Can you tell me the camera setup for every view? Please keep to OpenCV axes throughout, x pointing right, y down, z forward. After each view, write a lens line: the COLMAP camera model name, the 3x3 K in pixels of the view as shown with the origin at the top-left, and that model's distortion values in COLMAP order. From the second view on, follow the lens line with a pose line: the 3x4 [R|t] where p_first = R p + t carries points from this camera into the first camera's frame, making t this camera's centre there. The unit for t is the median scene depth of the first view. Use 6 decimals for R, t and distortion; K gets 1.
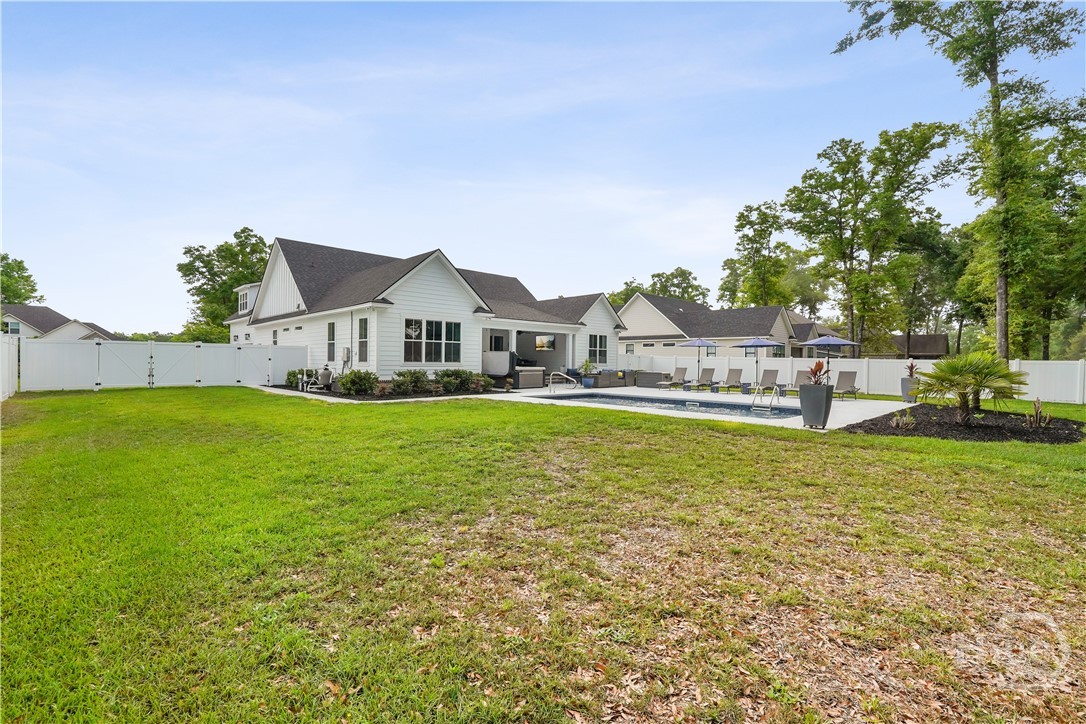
lens RADIAL K [[481.9, 0, 538.4], [0, 481.9, 364.2], [0, 0, 1]] dist [-0.011075, 0.005730]
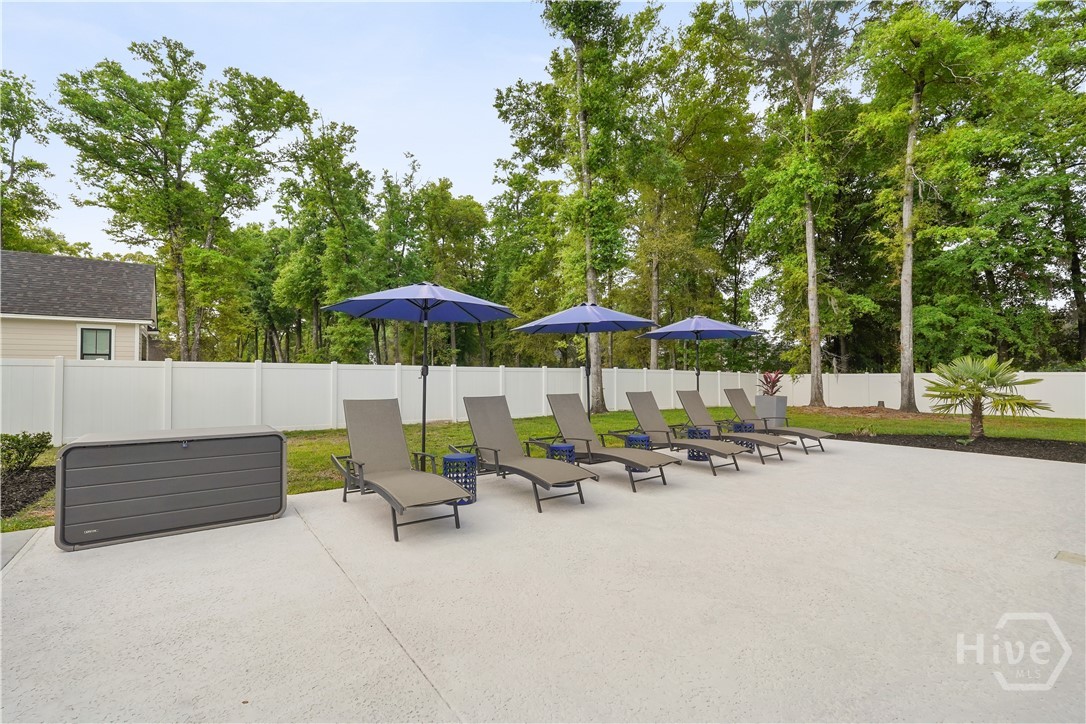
lens RADIAL K [[481.9, 0, 538.4], [0, 481.9, 364.2], [0, 0, 1]] dist [-0.011075, 0.005730]
pose [[0.136611, 0.008426, 0.990589, 0.035829], [0.012779, 0.999866, -0.010268, -0.002866], [-0.990542, 0.014061, 0.136485, 0.402481]]
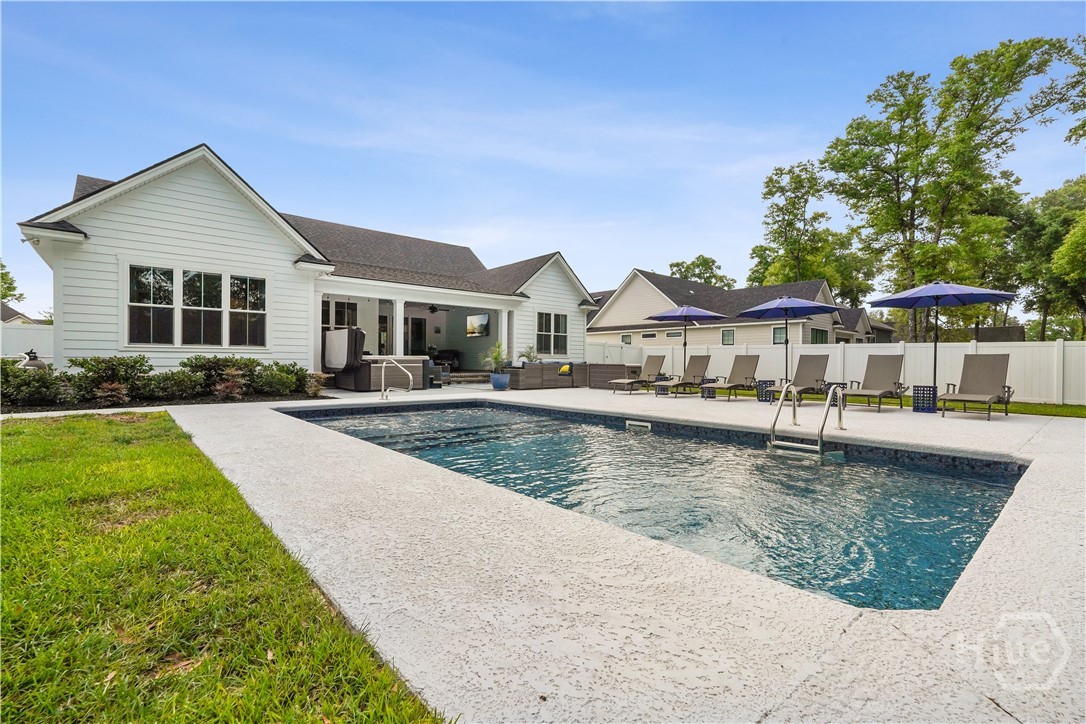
lens RADIAL K [[481.9, 0, 538.4], [0, 481.9, 364.2], [0, 0, 1]] dist [-0.011075, 0.005730]
pose [[0.998318, -0.003197, -0.057889, 0.084515], [0.002924, 0.999984, -0.004810, 0.009043], [0.057903, 0.004633, 0.998311, 0.182025]]
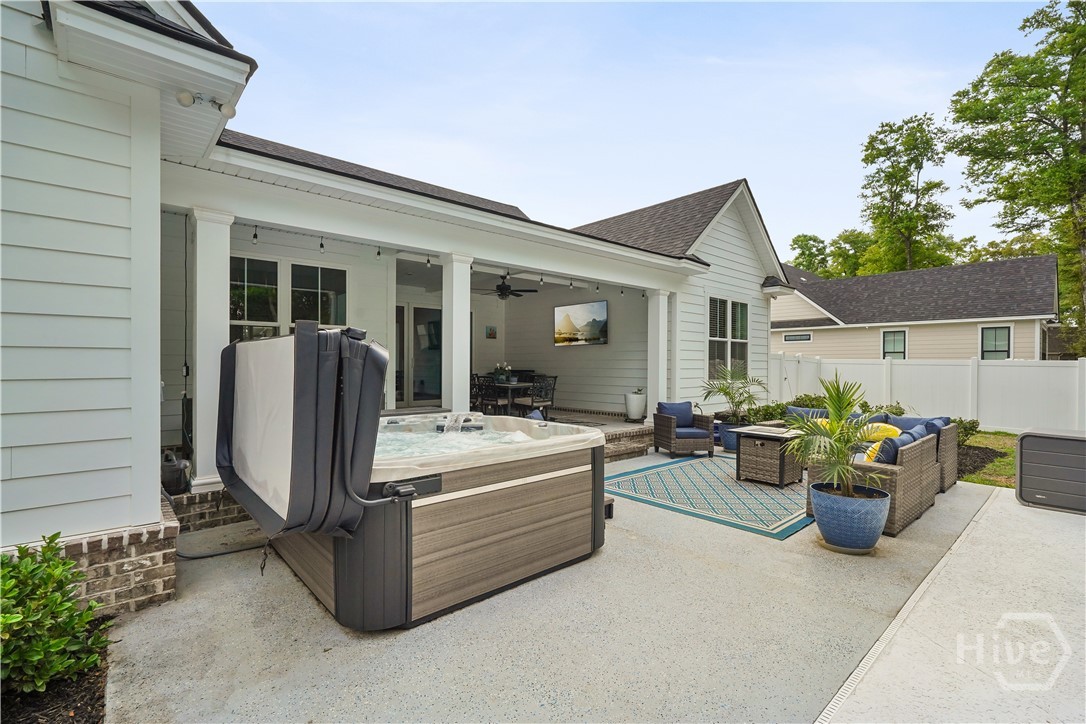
lens RADIAL K [[490.1, 0, 543.0], [0, 490.1, 362.0], [0, 0, 1]] dist [0.003024, 0.001871]
pose [[0.999282, -0.006557, -0.037310, -0.000301], [0.006168, 0.999925, -0.010533, -0.007282], [0.037377, 0.010295, 0.999248, 0.373124]]
